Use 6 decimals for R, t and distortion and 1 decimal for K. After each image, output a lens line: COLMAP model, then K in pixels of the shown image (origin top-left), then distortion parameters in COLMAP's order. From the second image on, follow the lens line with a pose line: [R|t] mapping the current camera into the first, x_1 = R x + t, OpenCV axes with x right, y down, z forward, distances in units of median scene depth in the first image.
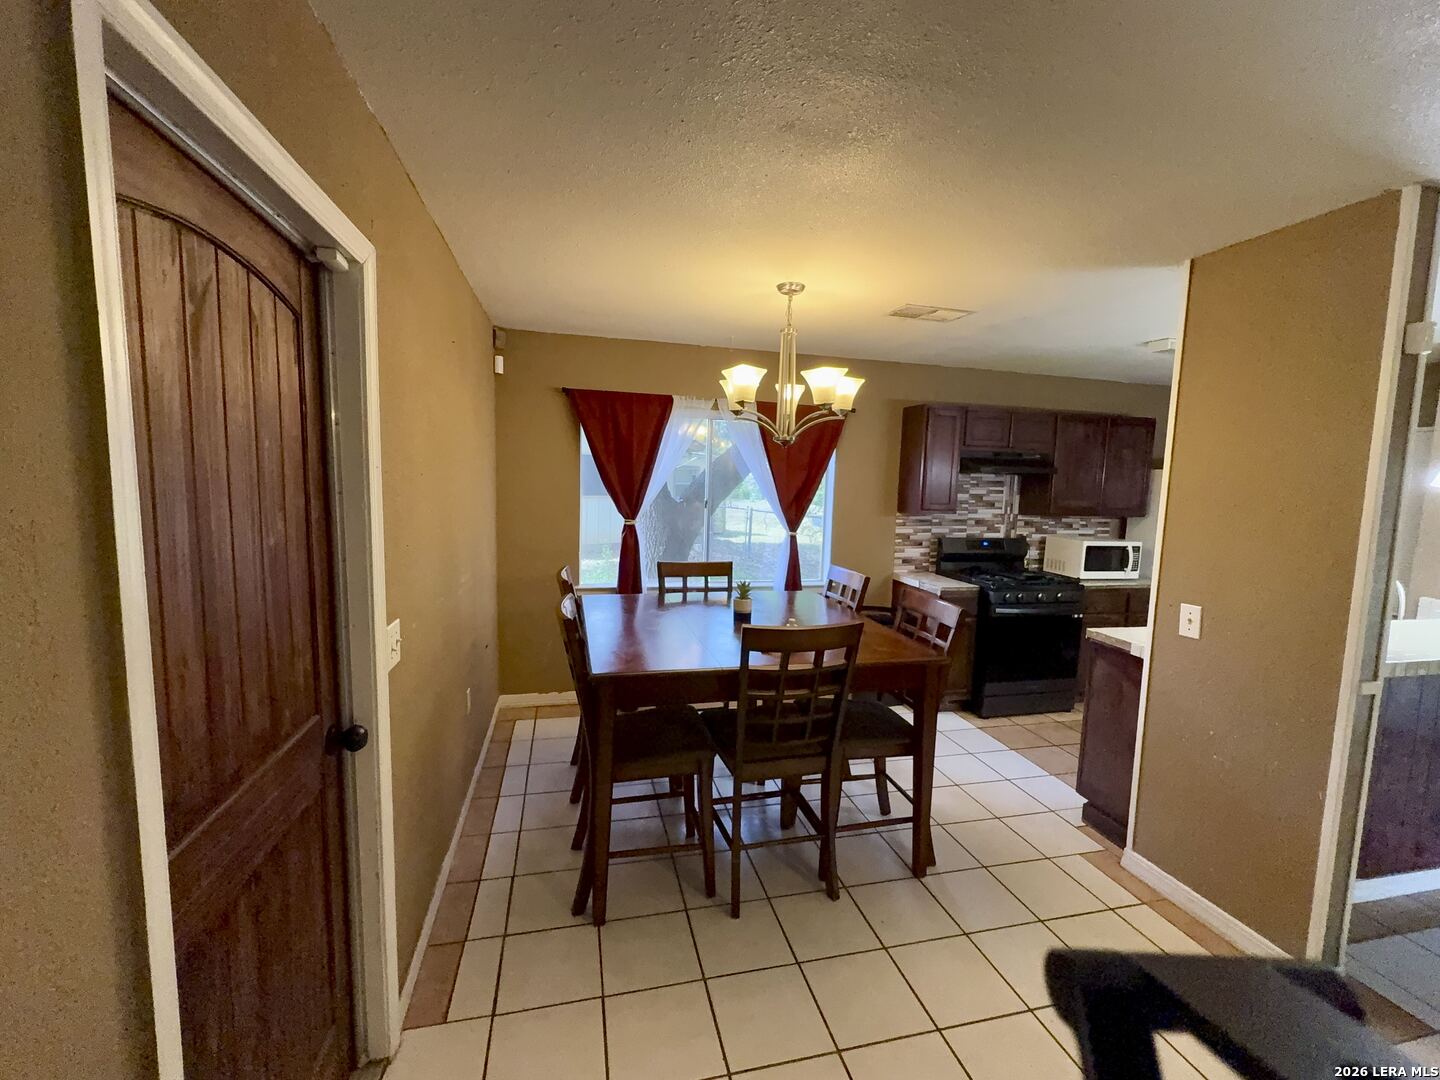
lens RADIAL K [[587.8, 0, 721.6], [0, 587.8, 543.8], [0, 0, 1]] dist [-0.002022, 0.000155]
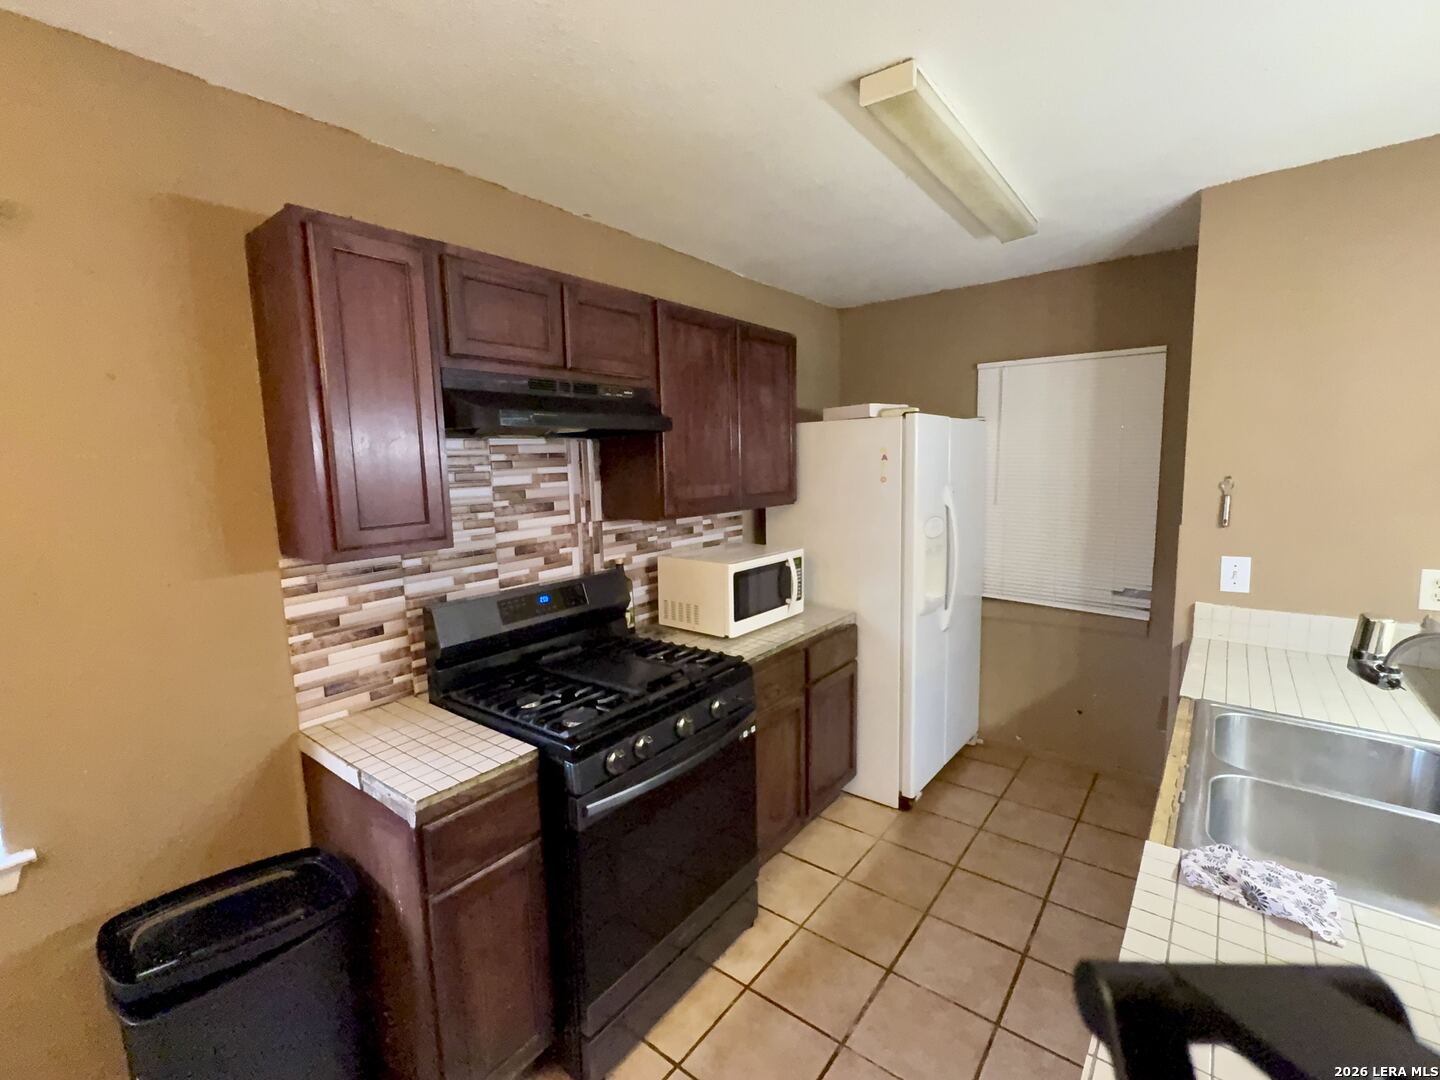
lens RADIAL K [[642.2, 0, 727.3], [0, 642.2, 539.3], [0, 0, 1]] dist [-0.003368, -0.000043]
pose [[0.776507, -0.122082, 0.618169, 0.266429], [0.114709, 0.992046, 0.051828, -0.052519], [-0.619579, 0.030665, 0.784335, 0.543389]]
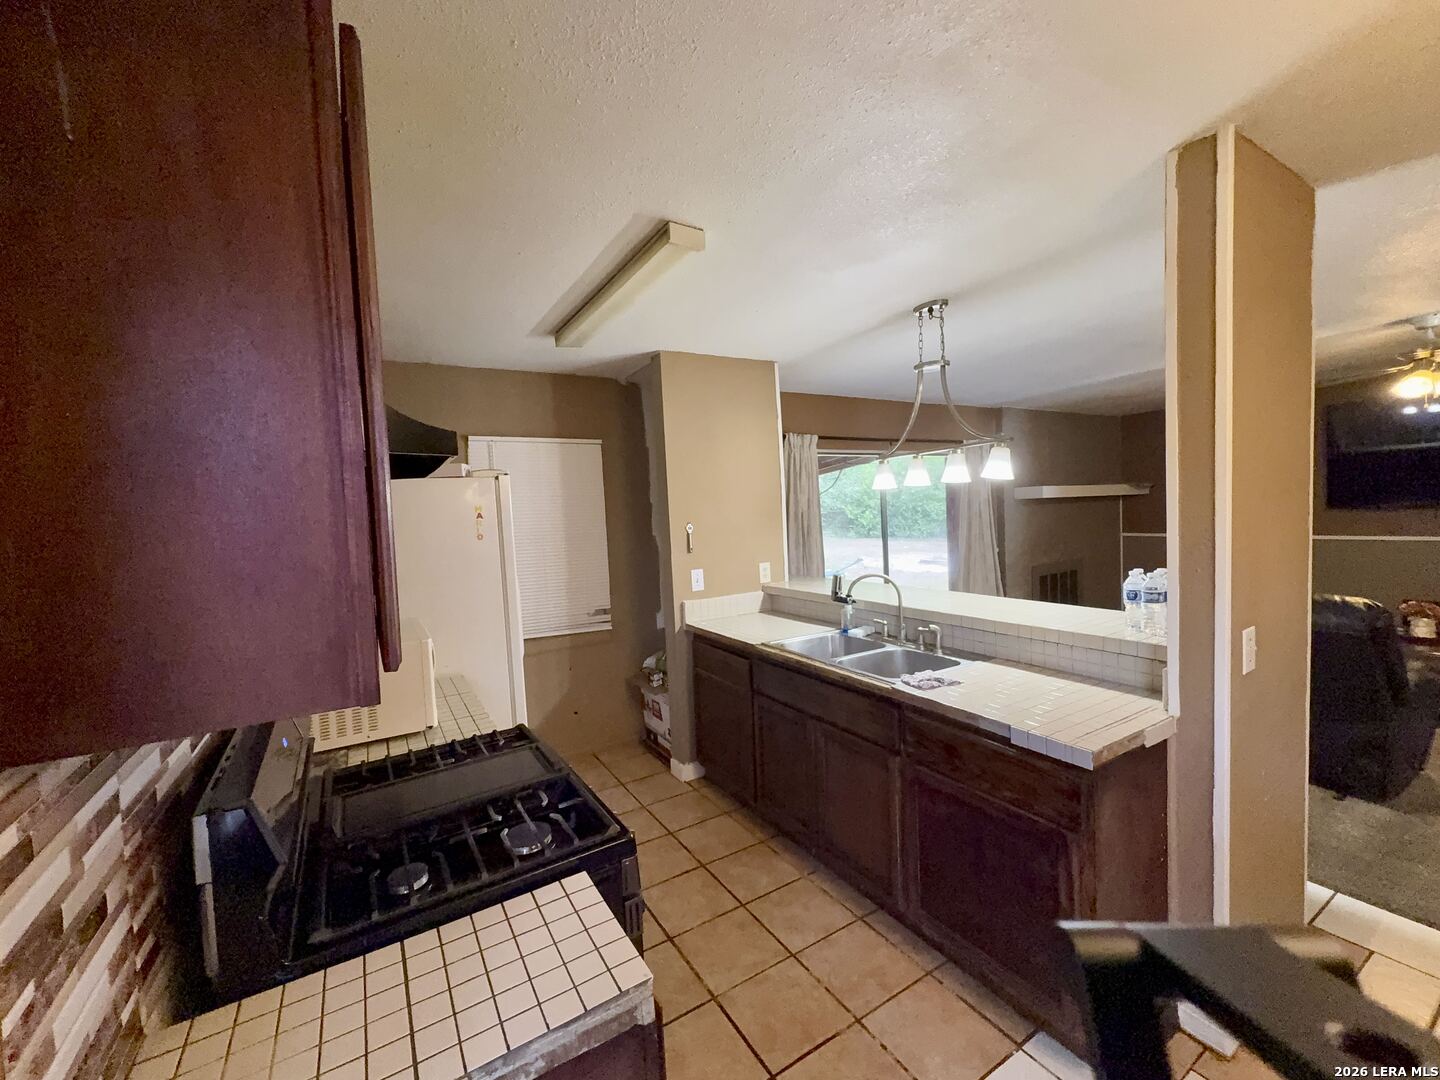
lens RADIAL K [[587.8, 0, 717.4], [0, 587.8, 542.6], [0, 0, 1]] dist [-0.002022, 0.000155]
pose [[-0.315999, -0.068239, 0.946302, 0.143138], [0.144944, 0.982230, 0.119231, -0.091094], [-0.937622, 0.174838, -0.300493, 0.896666]]
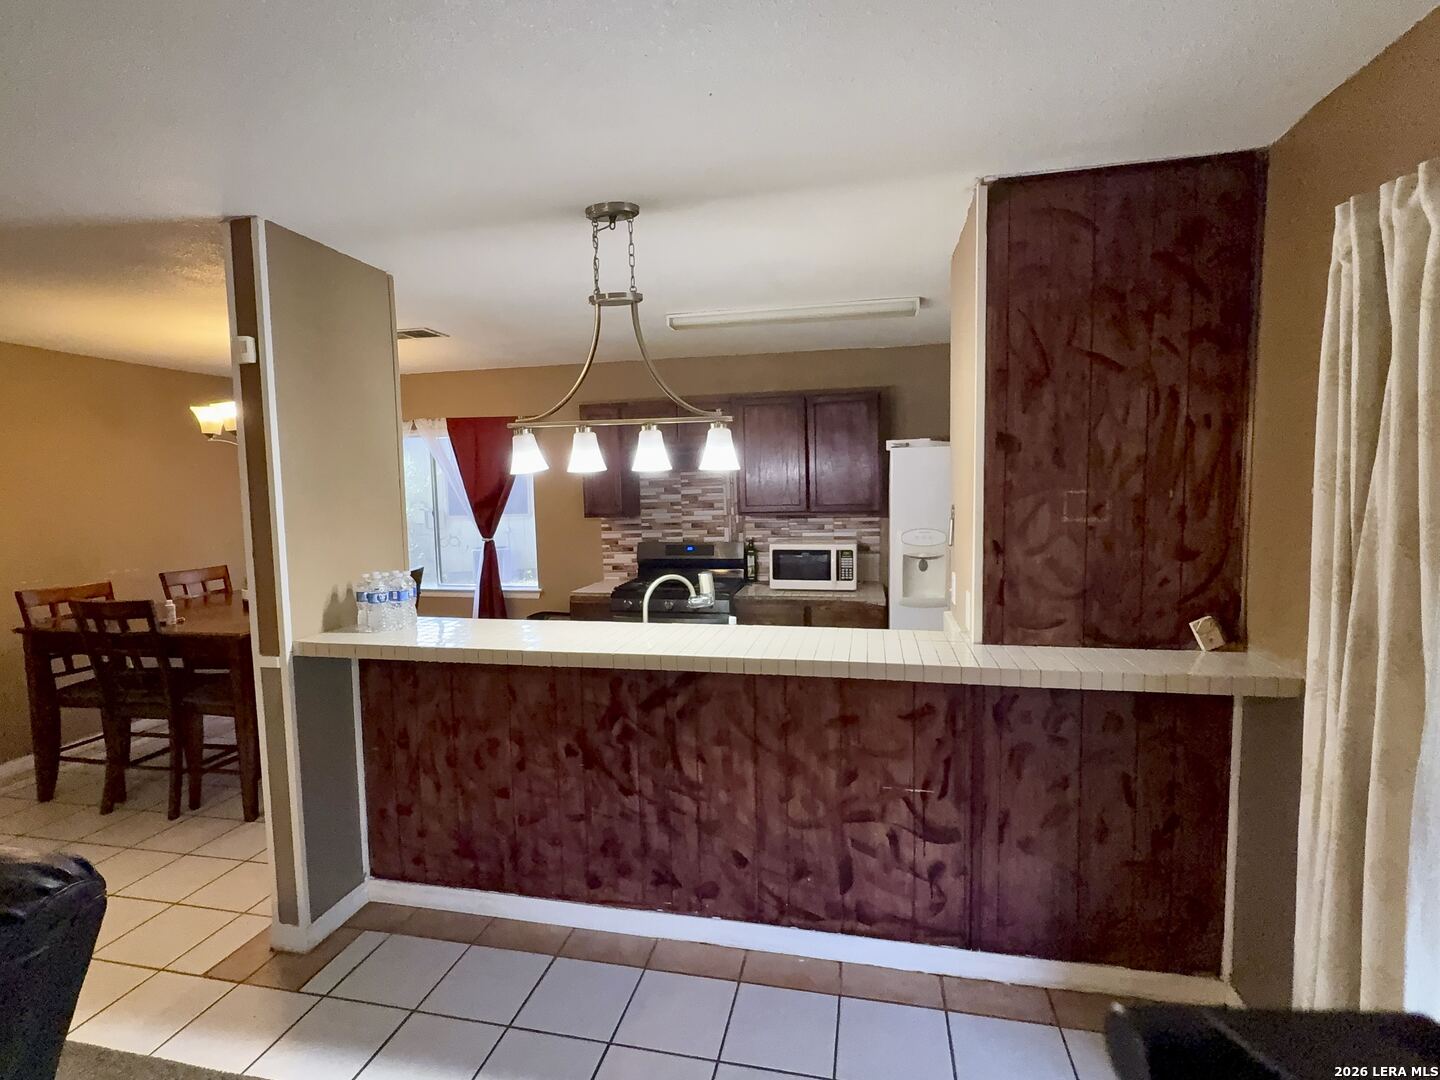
lens RADIAL K [[664.1, 0, 725.5], [0, 664.1, 542.1], [0, 0, 1]] dist [-0.000186, 0.000010]
pose [[0.905736, -0.012298, -0.423664, 0.926237], [-0.001960, 0.999447, -0.033203, 0.023575], [0.423838, 0.030904, 0.905211, 0.097507]]
